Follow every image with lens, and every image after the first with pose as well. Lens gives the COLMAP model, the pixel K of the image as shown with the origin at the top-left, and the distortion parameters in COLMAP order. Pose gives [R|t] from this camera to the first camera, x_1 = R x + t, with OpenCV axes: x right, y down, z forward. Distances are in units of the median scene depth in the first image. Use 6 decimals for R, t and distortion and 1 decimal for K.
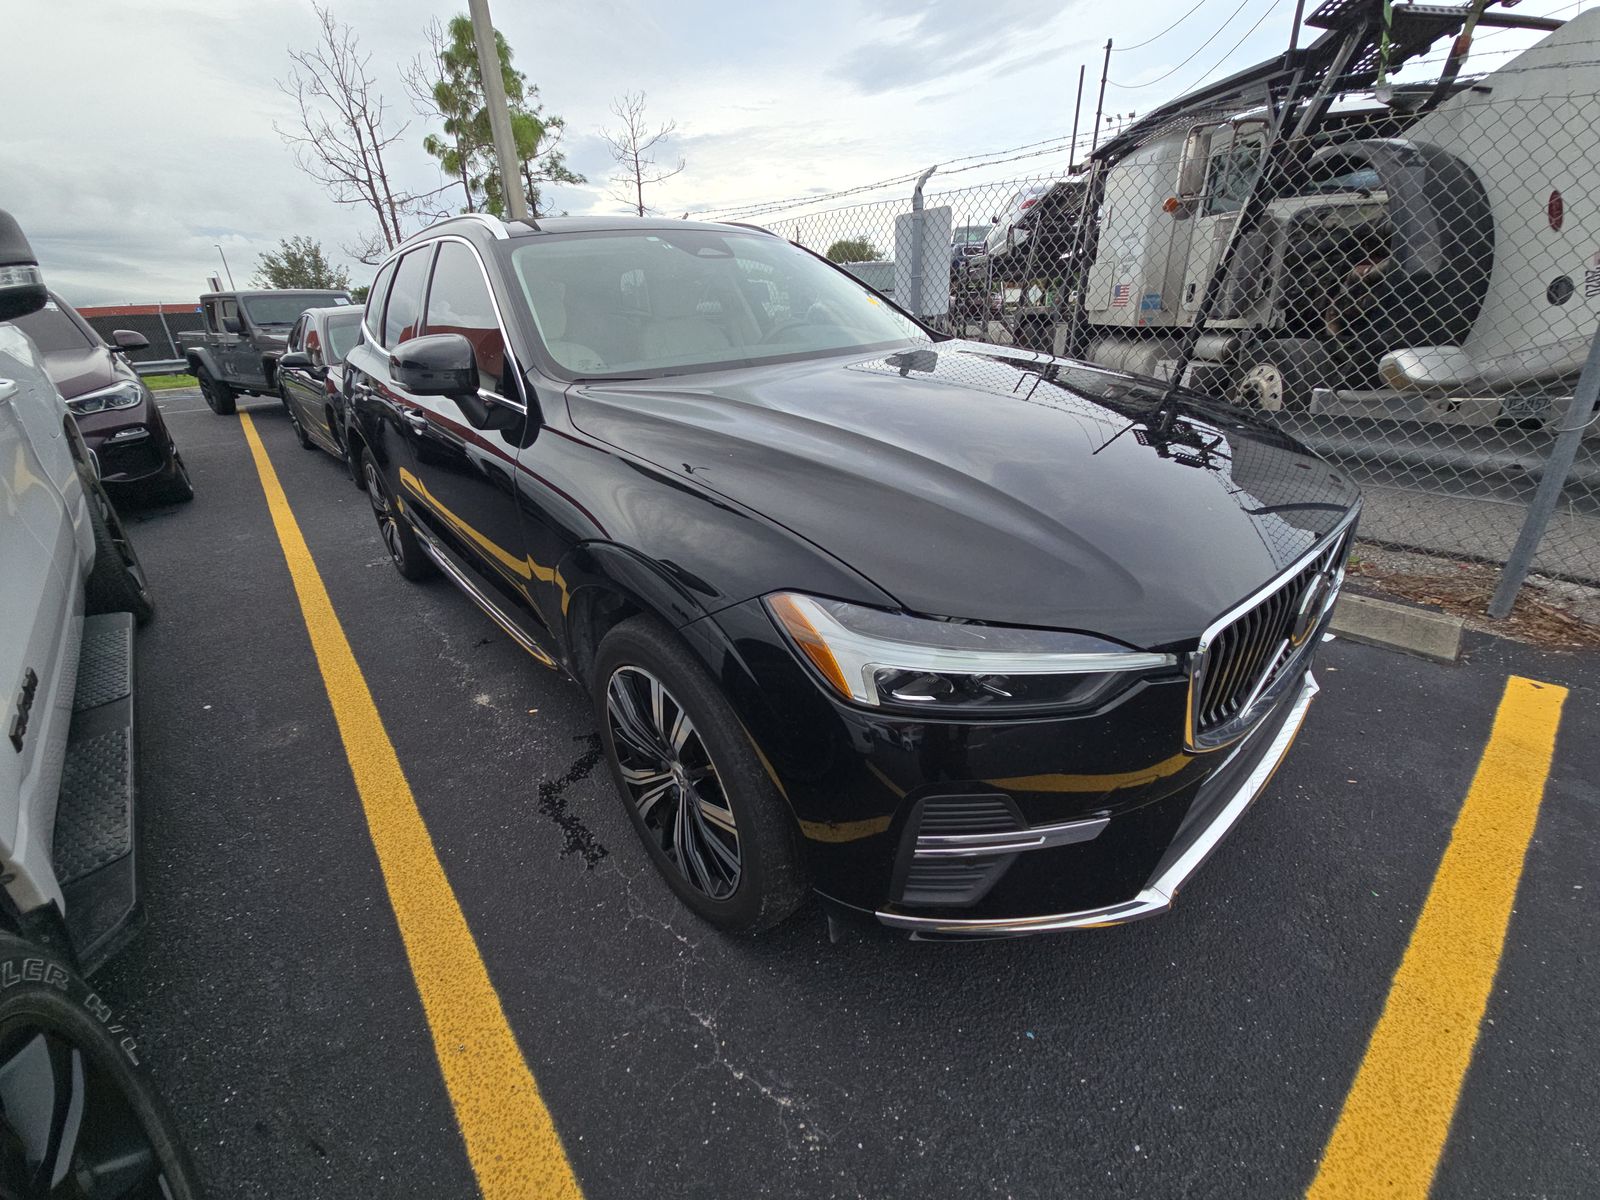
lens RADIAL K [[655.9, 0, 800.0], [0, 655.9, 600.0], [0, 0, 1]] dist [-0.008886, -0.000239]
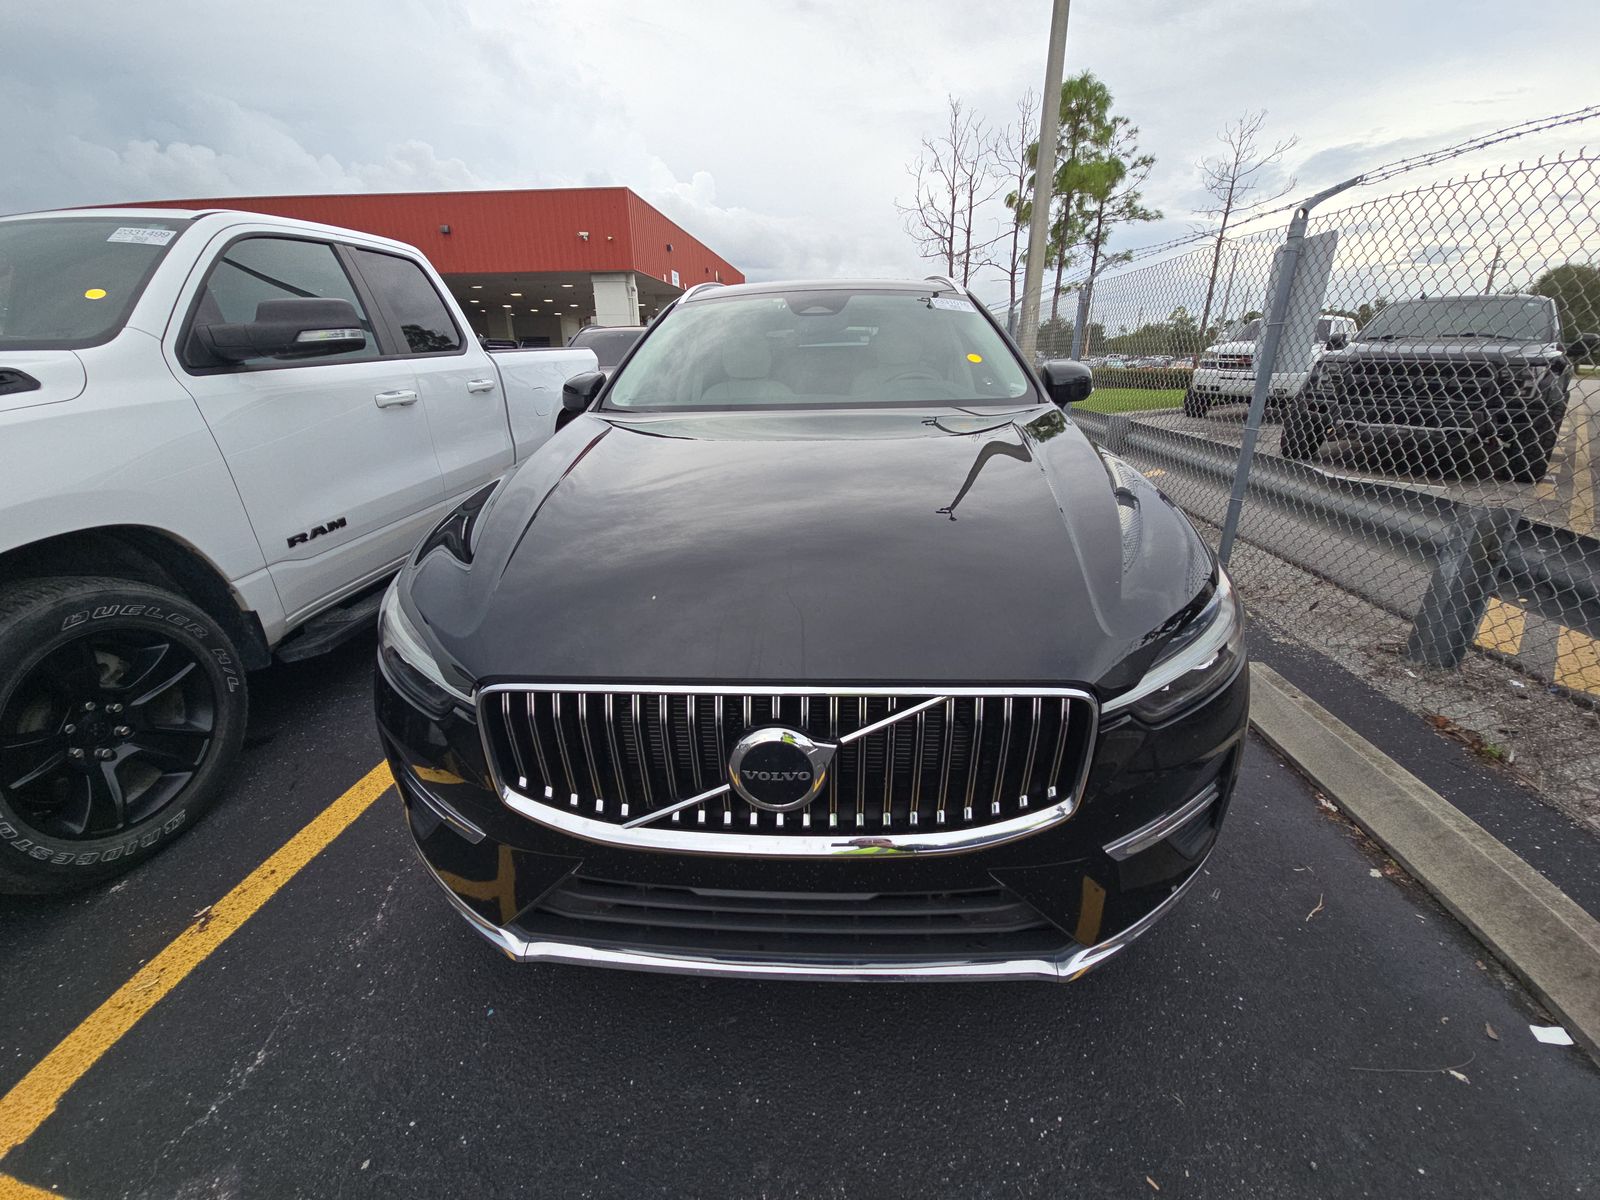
lens RADIAL K [[655.9, 0, 800.0], [0, 655.9, 600.0], [0, 0, 1]] dist [-0.008886, -0.000239]
pose [[0.702113, 0.273706, -0.657360, 0.100261], [-0.303749, 0.950091, 0.071162, -0.019210], [0.644030, 0.149708, 0.750209, 0.031713]]
